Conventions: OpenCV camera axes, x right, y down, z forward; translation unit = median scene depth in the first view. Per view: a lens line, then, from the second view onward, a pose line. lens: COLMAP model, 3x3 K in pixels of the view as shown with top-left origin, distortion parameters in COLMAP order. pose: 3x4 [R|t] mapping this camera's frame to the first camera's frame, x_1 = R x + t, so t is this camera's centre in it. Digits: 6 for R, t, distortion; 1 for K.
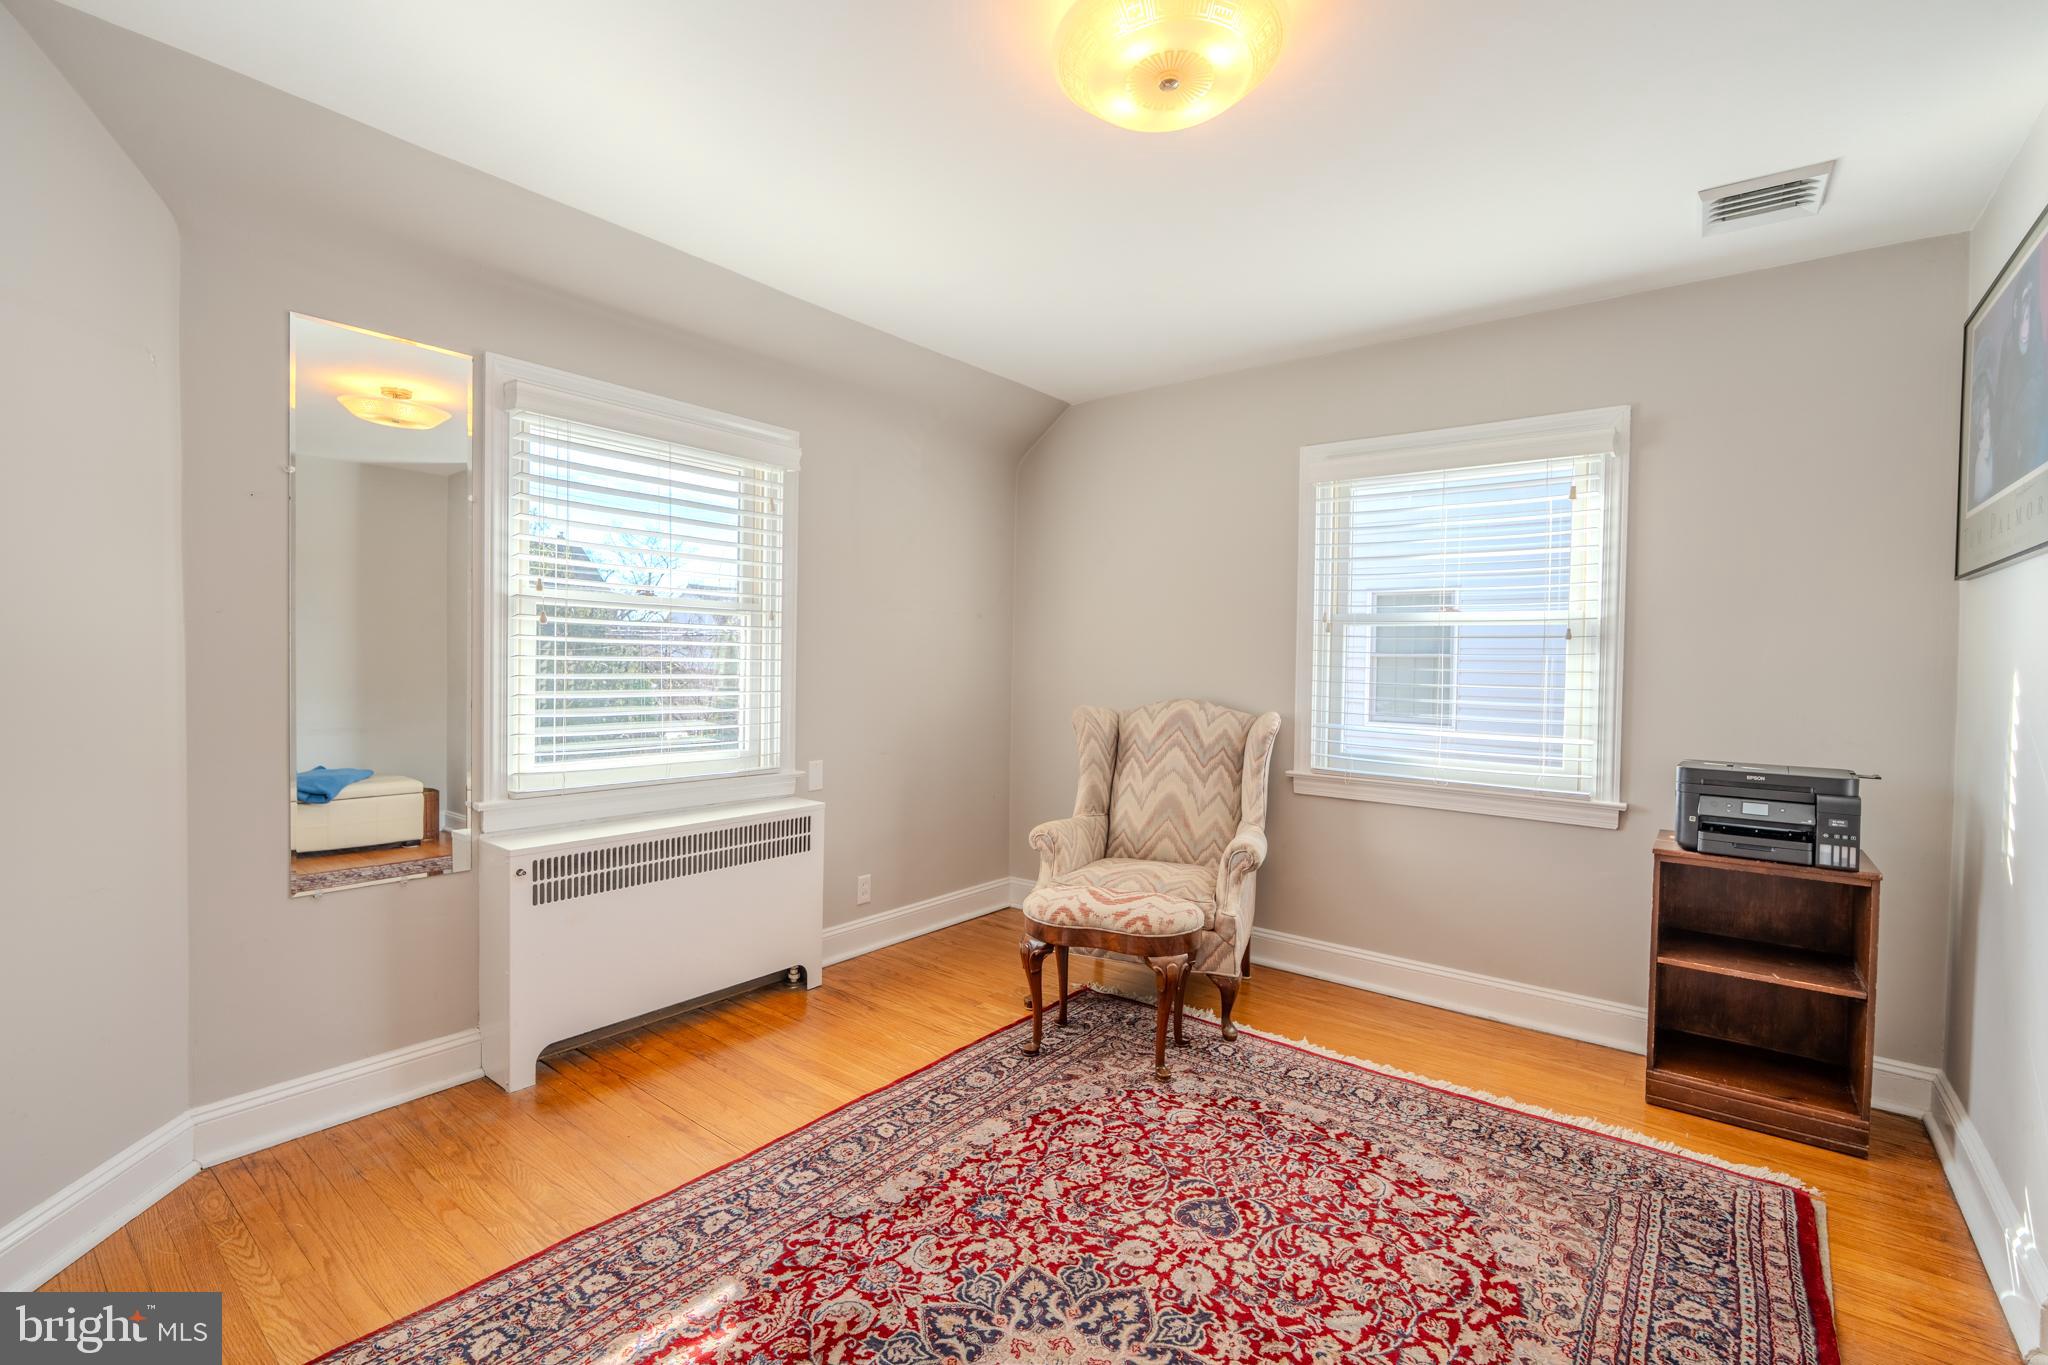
lens RADIAL K [[895.1, 0, 1024.8], [0, 895.1, 677.6], [0, 0, 1]] dist [-0.000747, -0.000474]
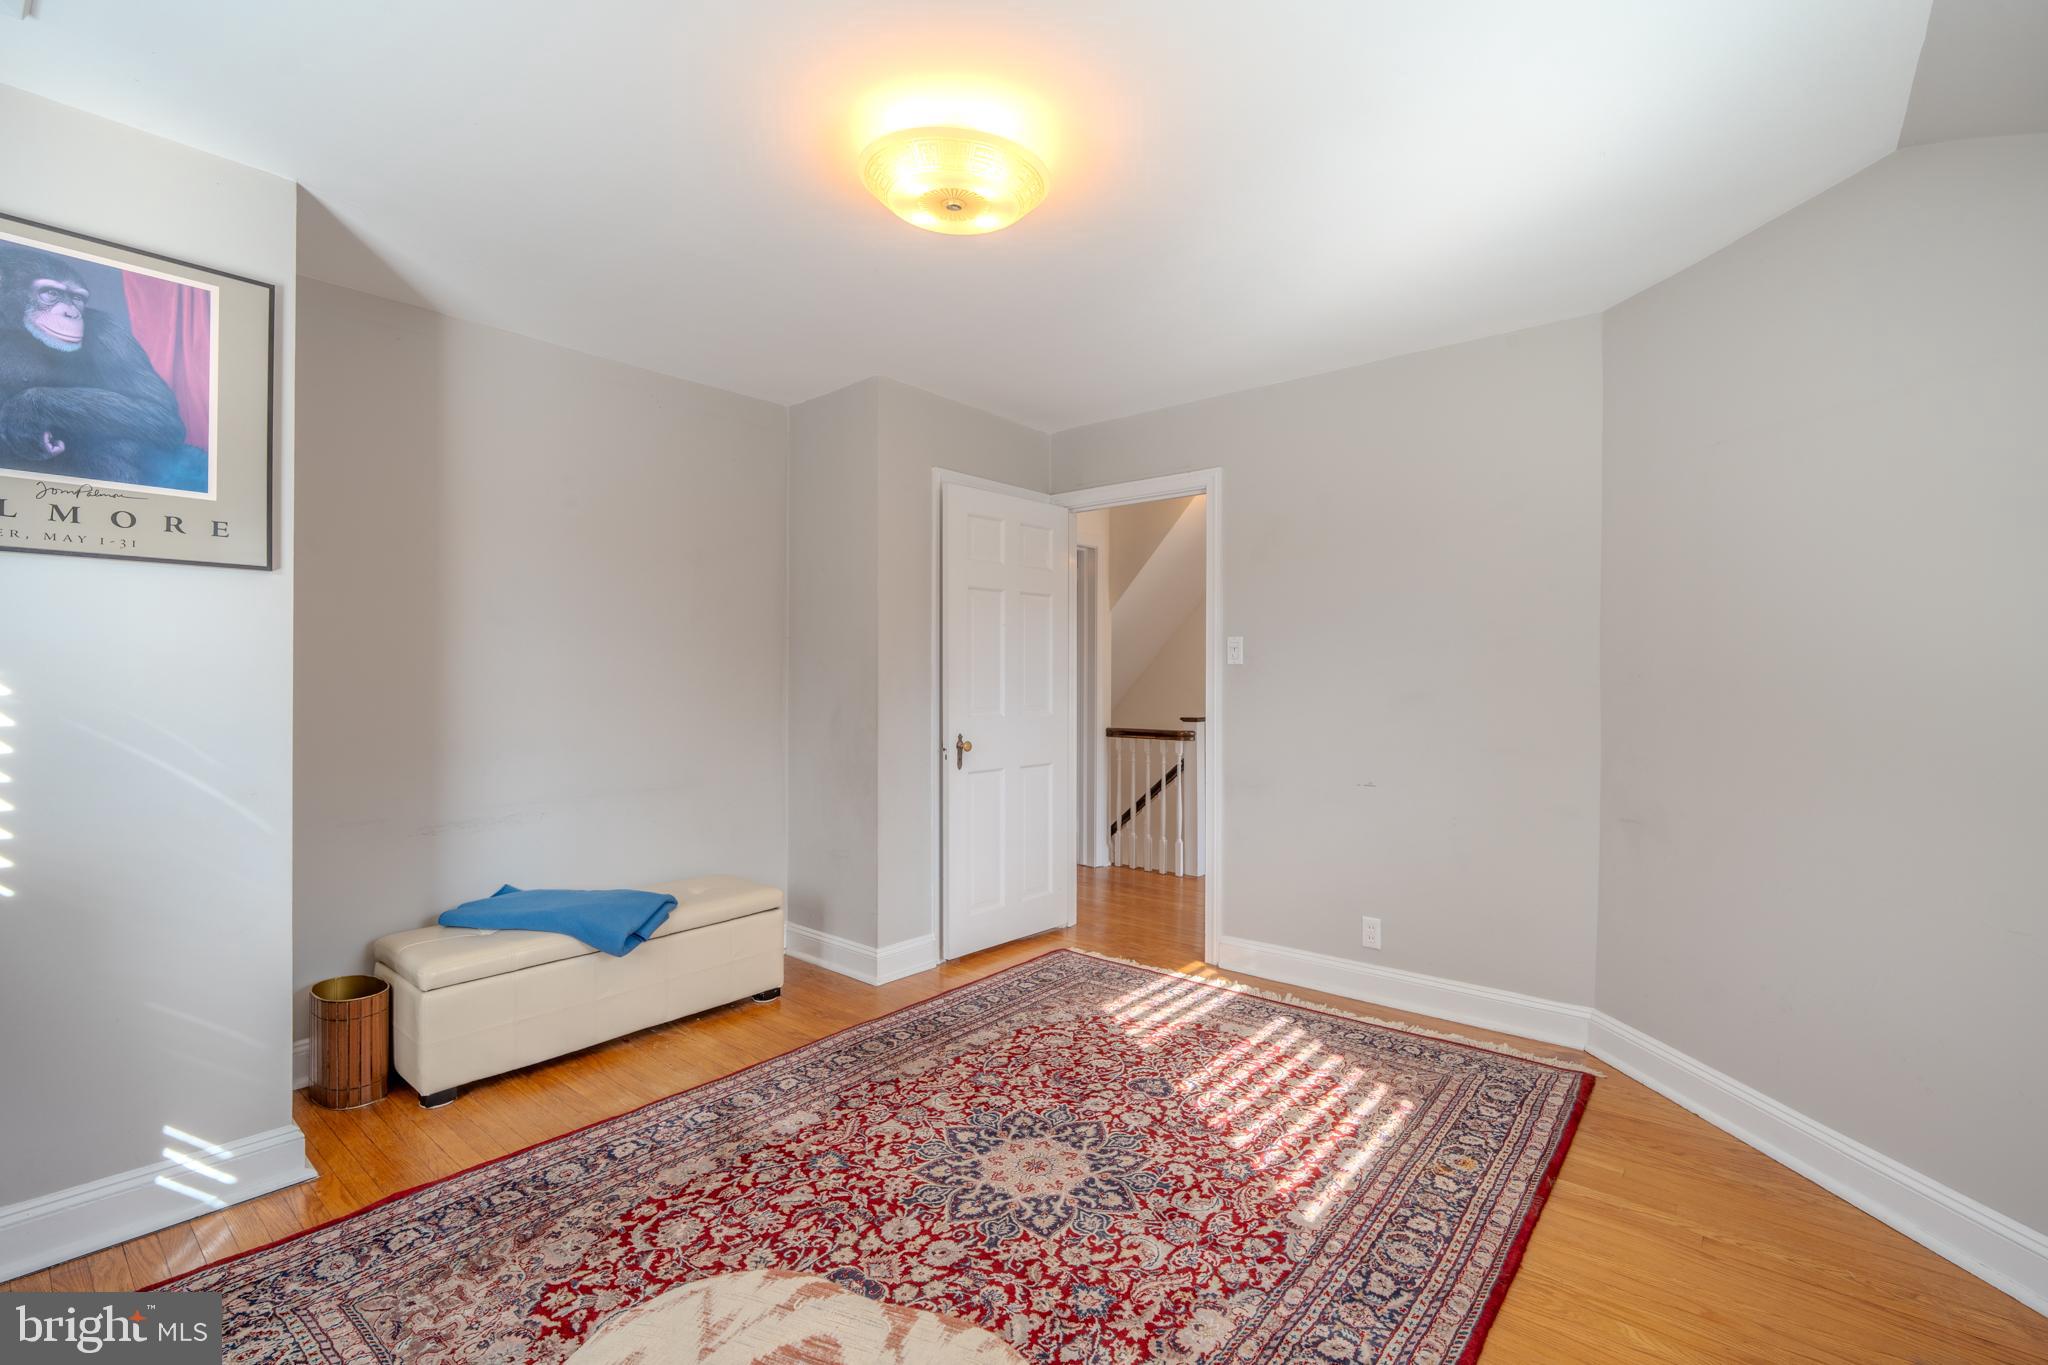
lens RADIAL K [[895.1, 0, 1029.4], [0, 895.1, 676.6], [0, 0, 1]] dist [-0.000747, -0.000474]
pose [[-0.999329, -0.019480, 0.031029, 0.006883], [-0.018851, 0.999613, 0.020460, -0.039203], [-0.031416, 0.019861, -0.999309, 2.009062]]
